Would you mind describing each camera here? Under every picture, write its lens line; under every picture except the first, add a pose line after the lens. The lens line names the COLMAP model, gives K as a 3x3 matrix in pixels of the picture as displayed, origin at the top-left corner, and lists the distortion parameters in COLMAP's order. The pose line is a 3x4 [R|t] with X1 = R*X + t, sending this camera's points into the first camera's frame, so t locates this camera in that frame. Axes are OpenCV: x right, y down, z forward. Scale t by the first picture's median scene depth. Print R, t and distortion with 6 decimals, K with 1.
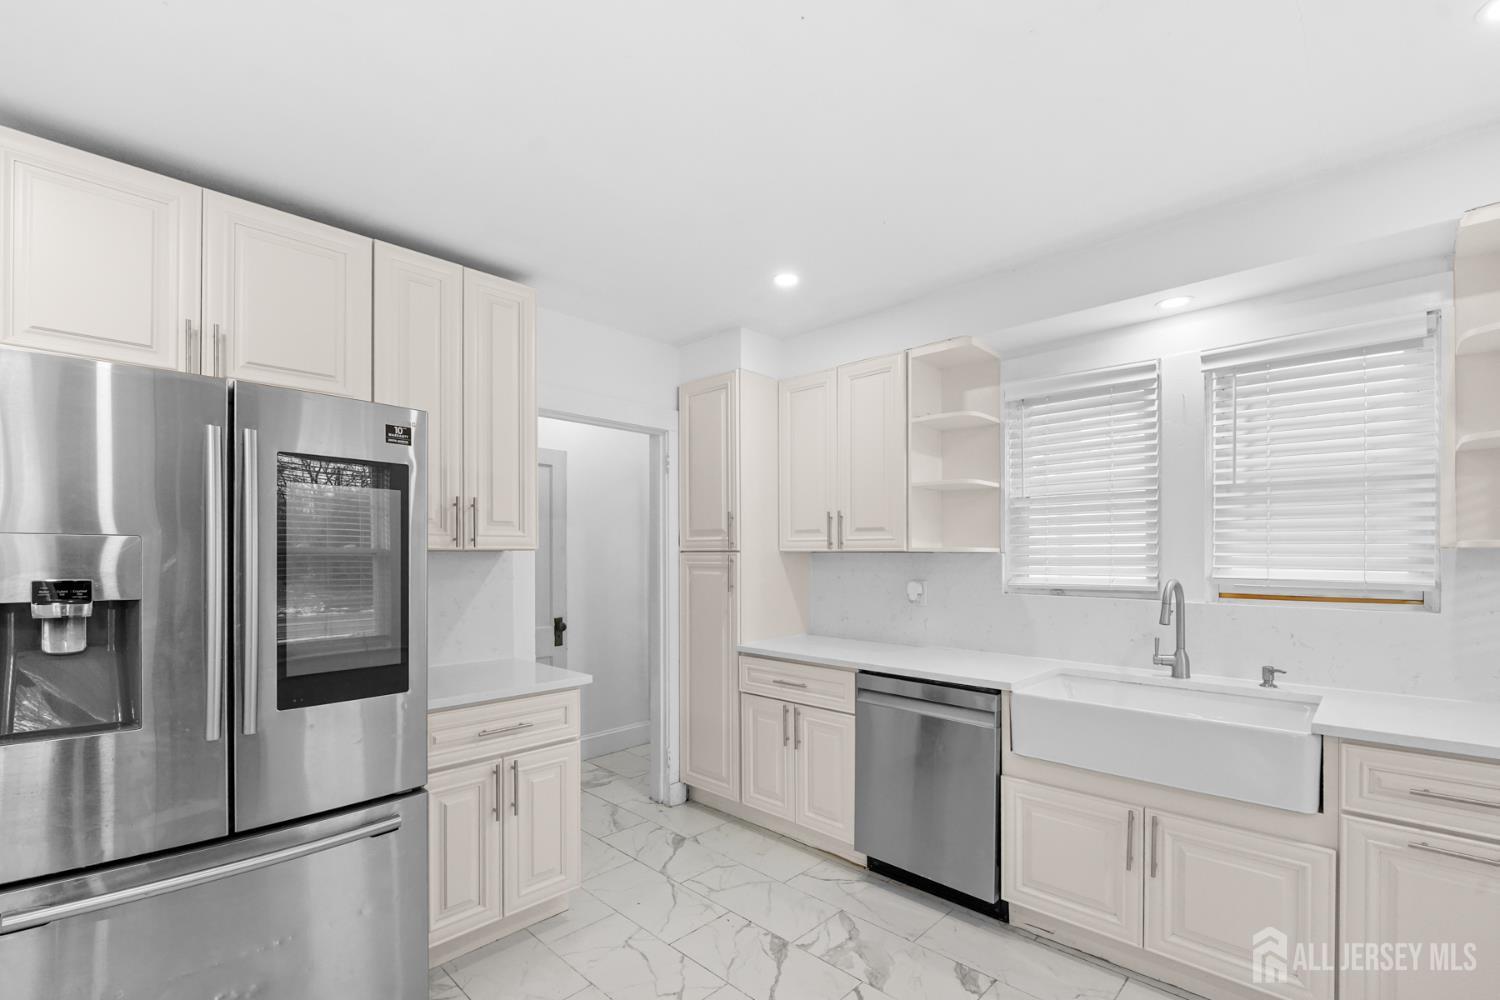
lens RADIAL K [[653.7, 0, 715.5], [0, 653.7, 561.6], [0, 0, 1]] dist [-0.016809, -0.000304]
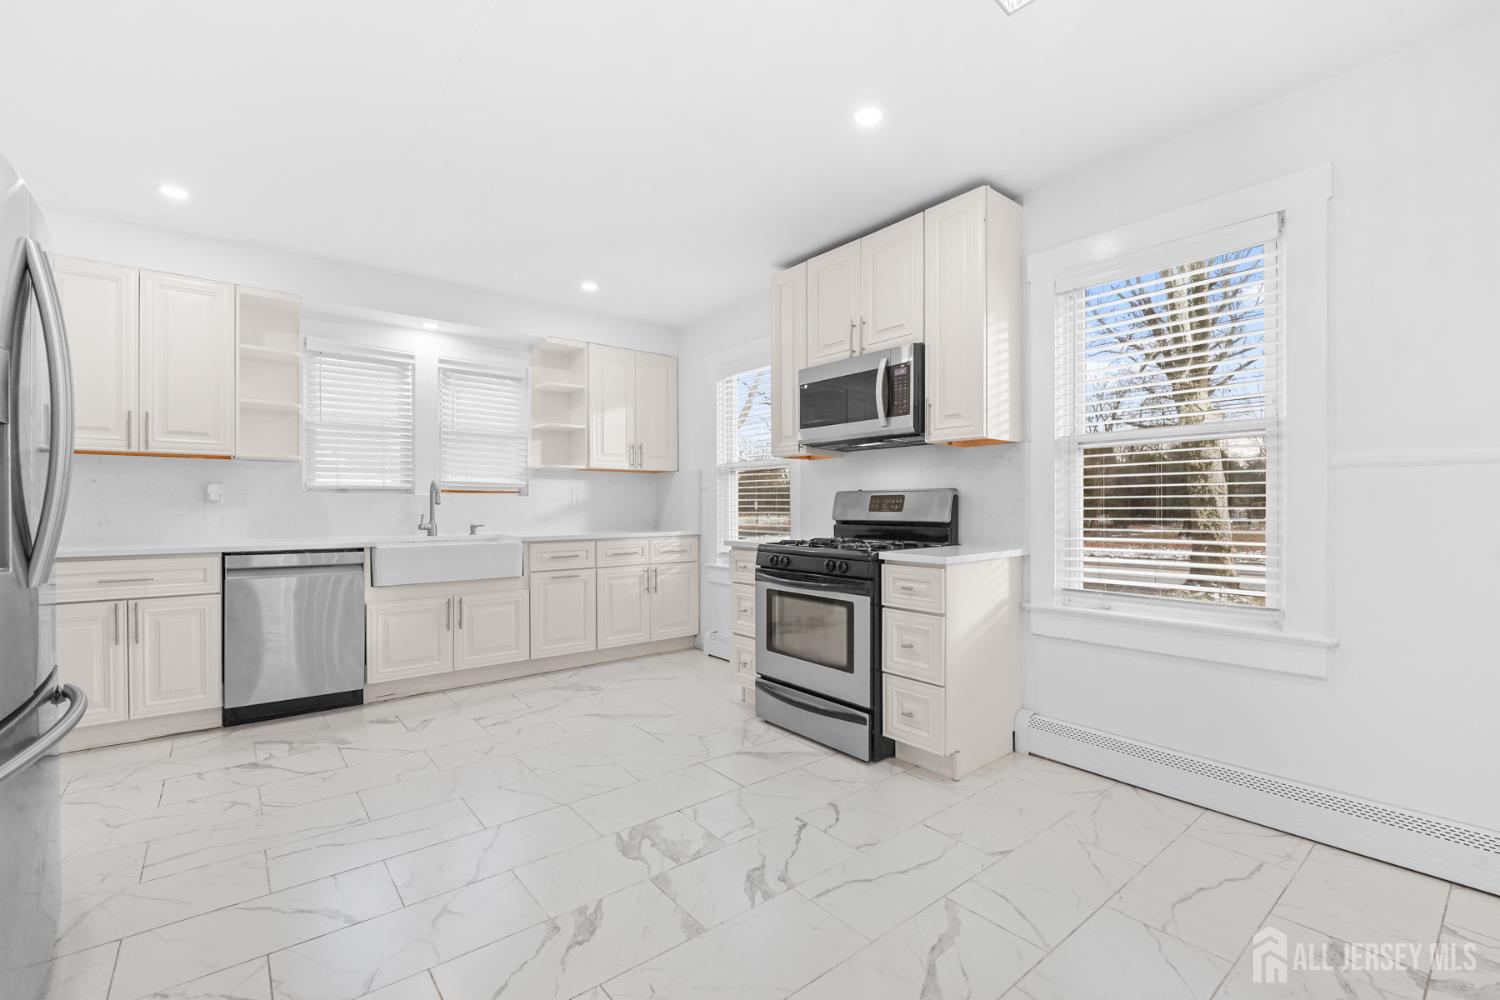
lens RADIAL K [[653.7, 0, 749.4], [0, 653.7, 503.1], [0, 0, 1]] dist [-0.016809, -0.000304]
pose [[0.102049, 0.003537, 0.994773, -0.980201], [-0.000868, 0.999994, -0.003467, 0.093704], [-0.994779, -0.000510, 0.102051, -0.058610]]
